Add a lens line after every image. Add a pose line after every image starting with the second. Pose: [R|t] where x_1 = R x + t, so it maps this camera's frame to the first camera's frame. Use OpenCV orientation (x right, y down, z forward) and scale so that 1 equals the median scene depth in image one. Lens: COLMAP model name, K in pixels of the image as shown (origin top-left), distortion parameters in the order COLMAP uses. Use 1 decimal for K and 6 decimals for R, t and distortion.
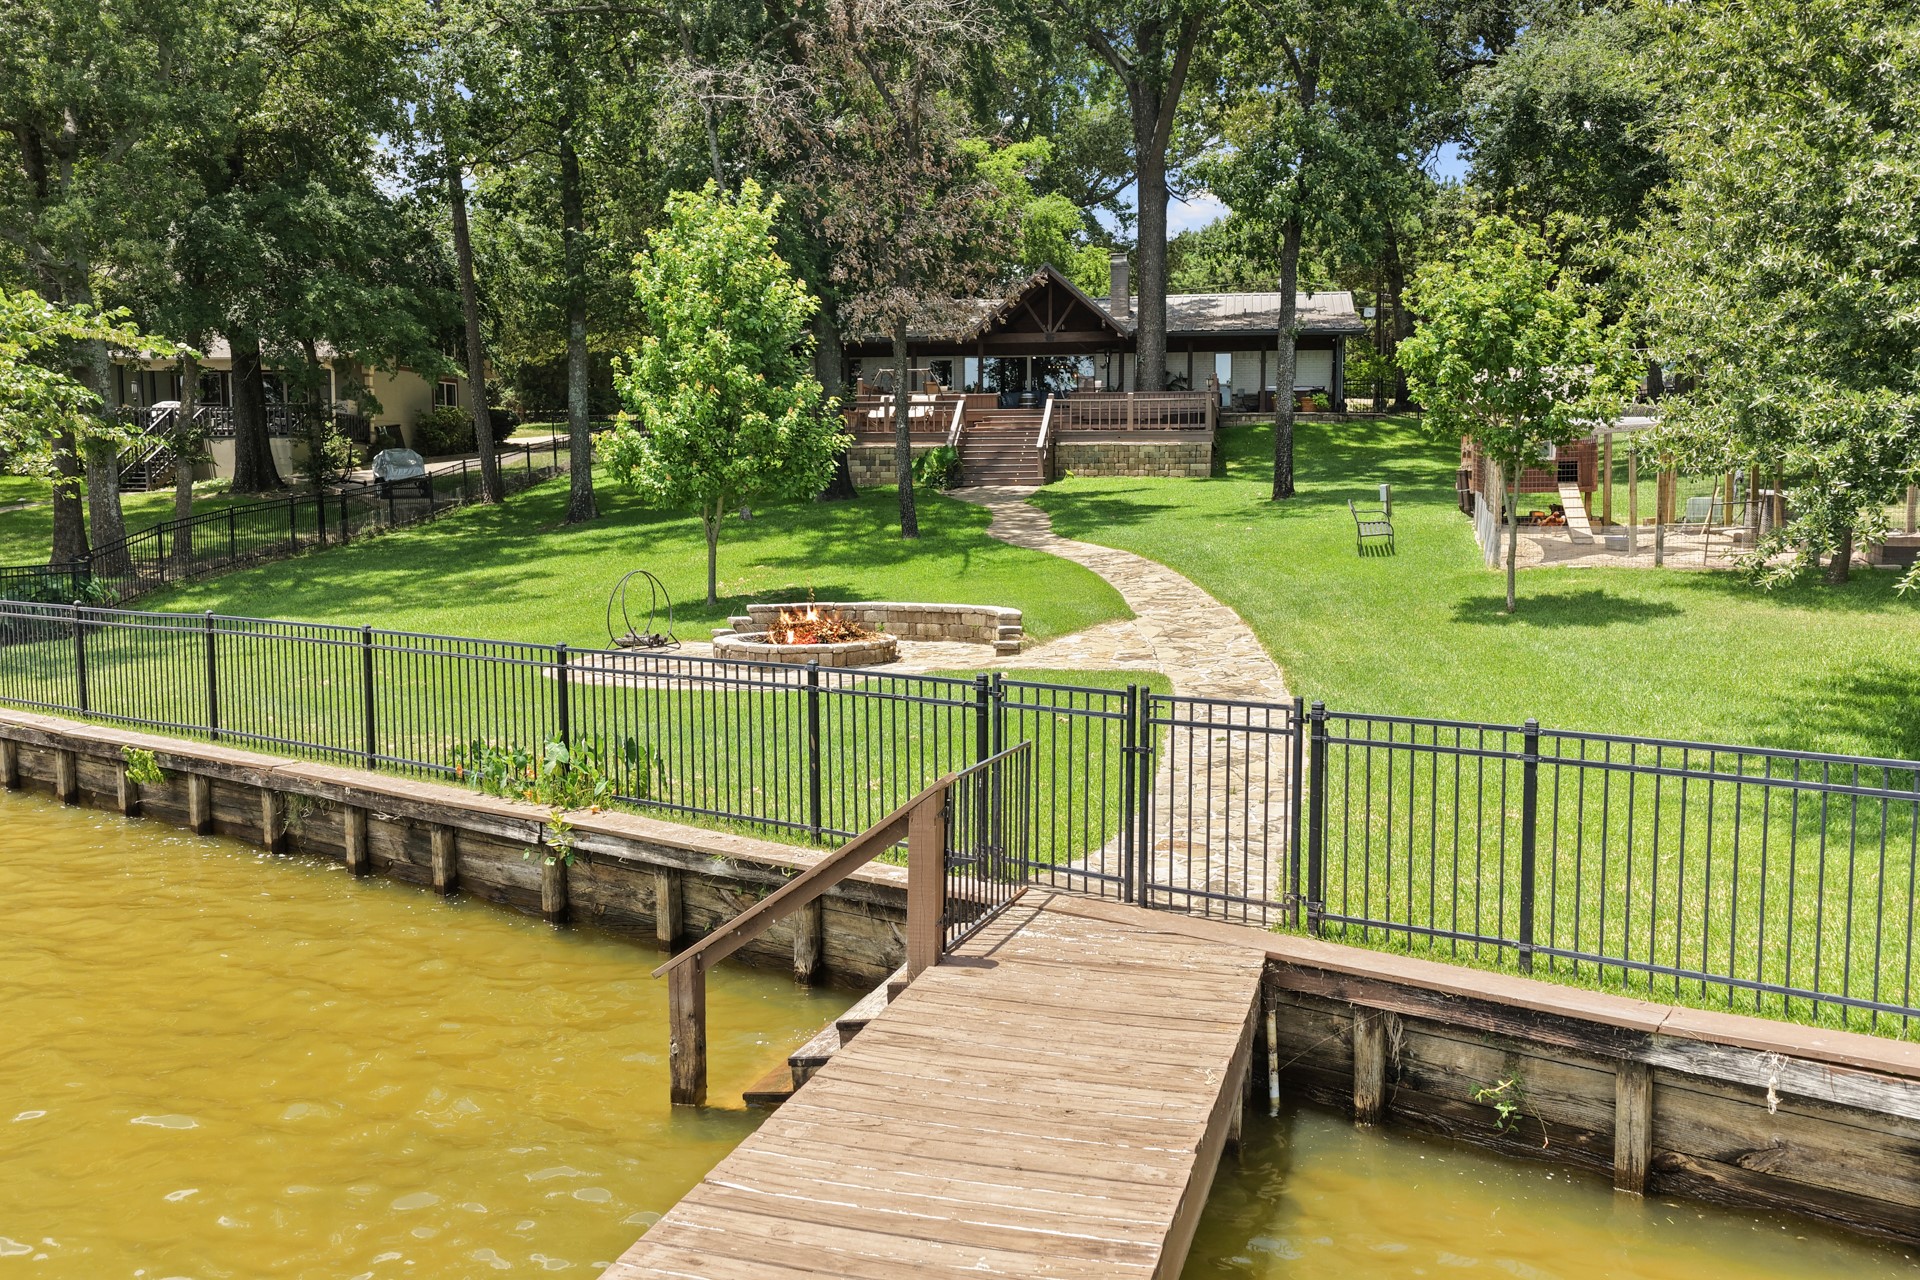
lens RADIAL K [[1598.9, 0, 956.5], [0, 1598.9, 648.7], [0, 0, 1]] dist [0.002584, -0.003589]
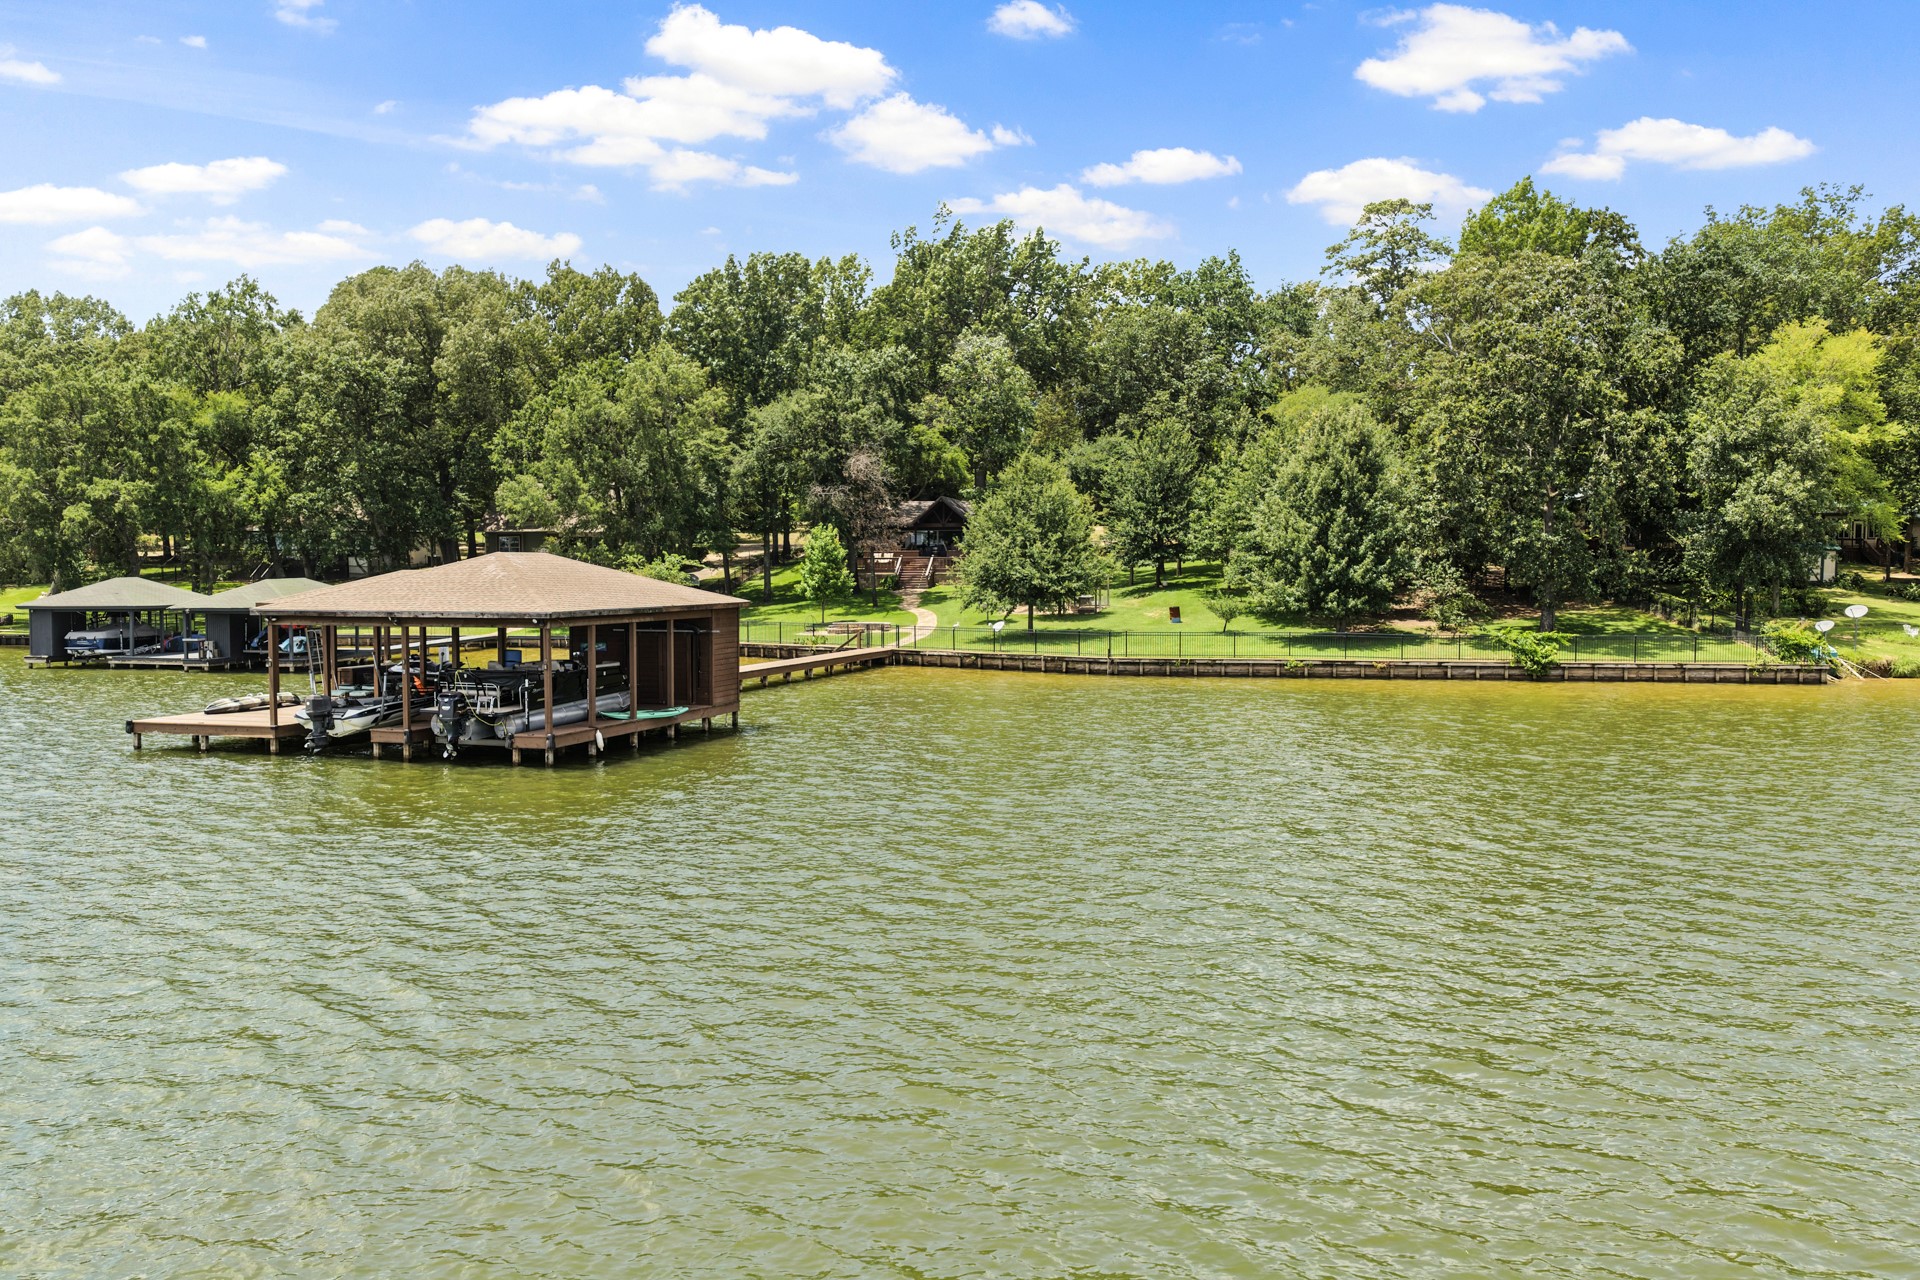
lens RADIAL K [[1592.0, 0, 954.4], [0, 1592.0, 639.3], [0, 0, 1]] dist [-0.000322, 0.055252]
pose [[0.999834, -0.002853, -0.017976, 0.174828], [0.001989, 0.998849, -0.047927, 0.139382], [0.018092, 0.047883, 0.998689, -2.065499]]
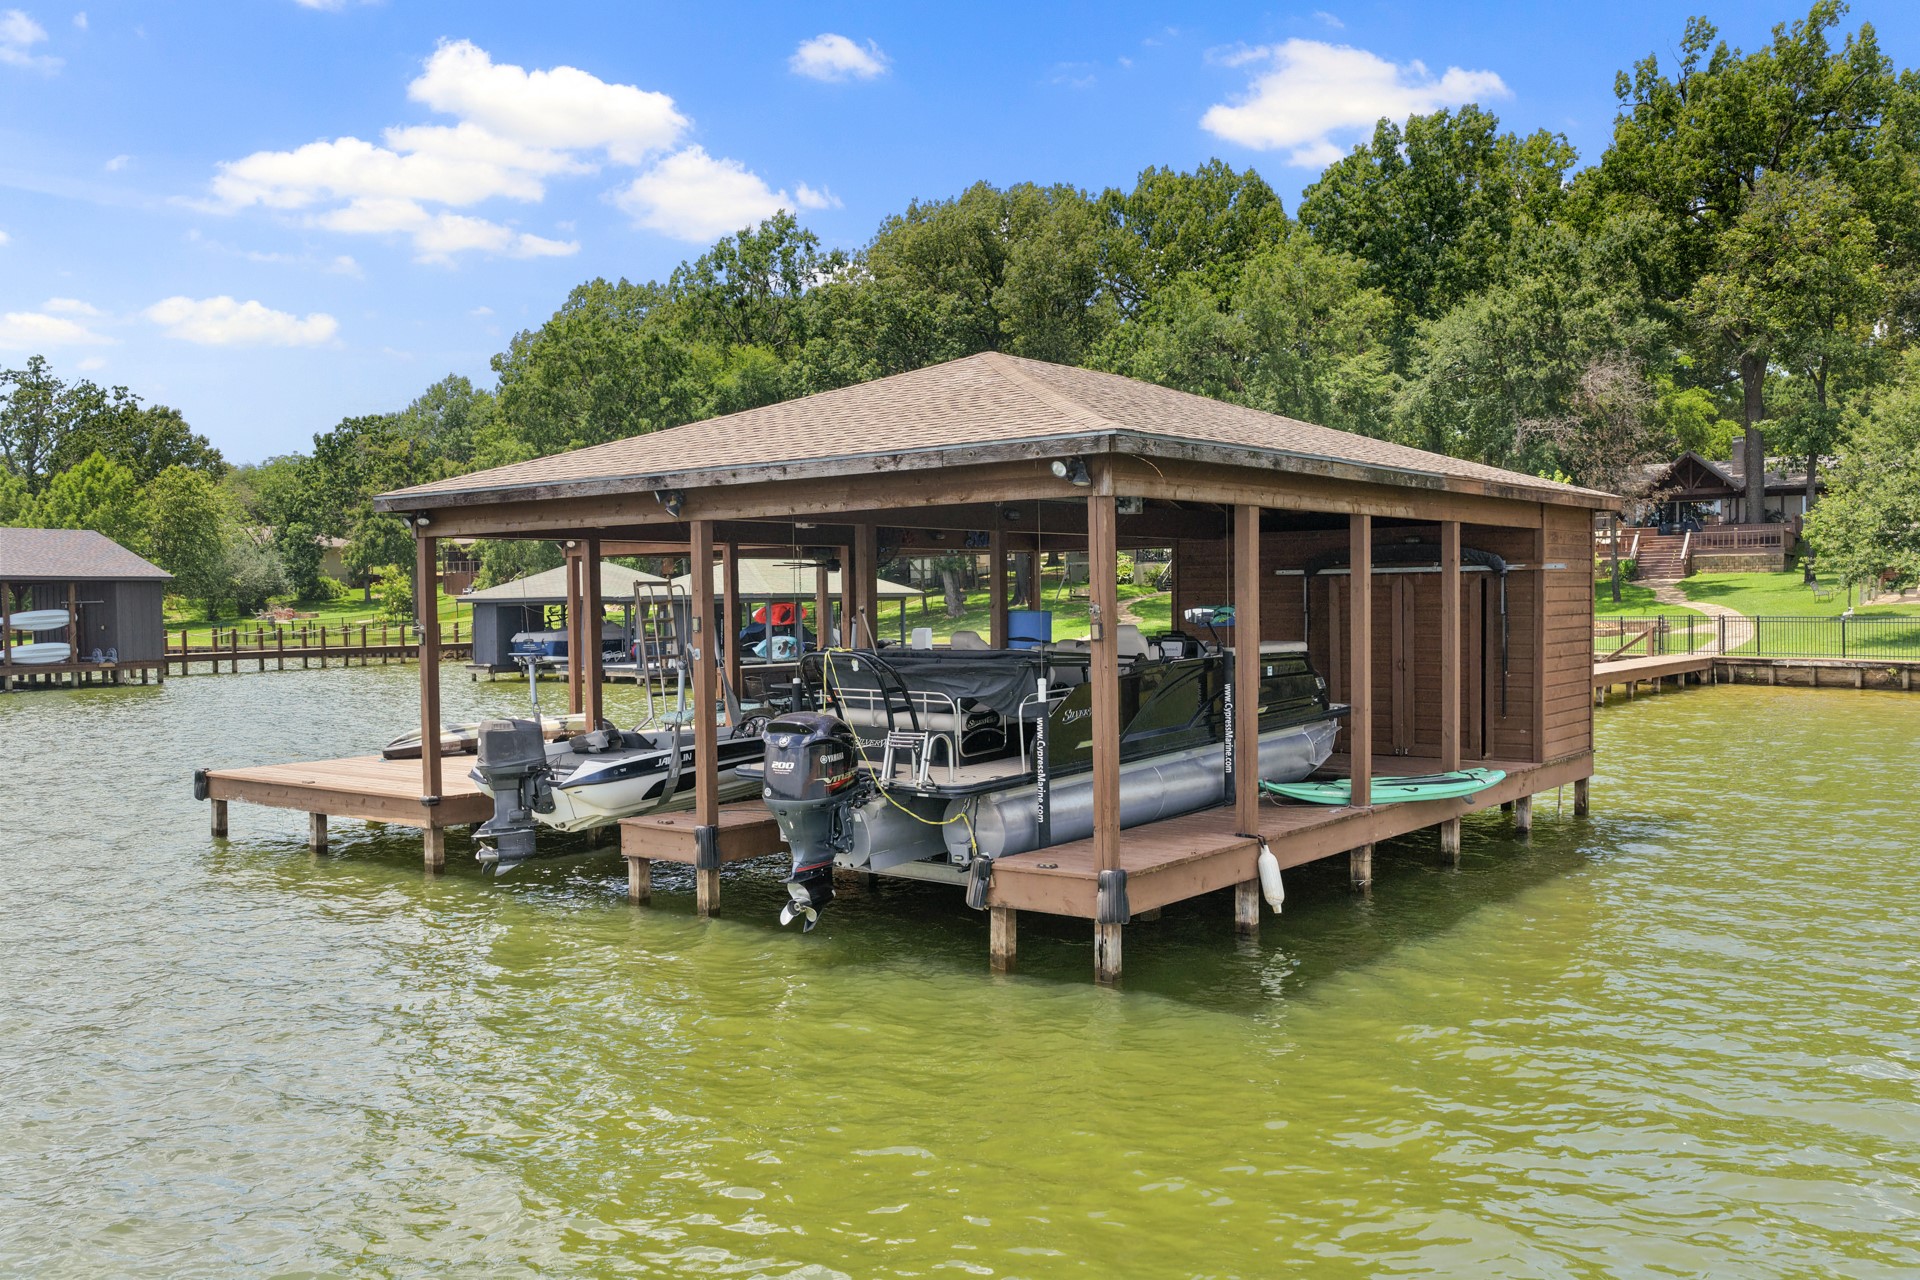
lens RADIAL K [[1598.9, 0, 956.5], [0, 1598.9, 648.7], [0, 0, 1]] dist [0.002584, -0.003589]
pose [[0.927033, -0.005455, -0.374939, -0.040678], [-0.018160, 0.998068, -0.059423, 0.127453], [0.374539, 0.061896, 0.925143, -1.249455]]
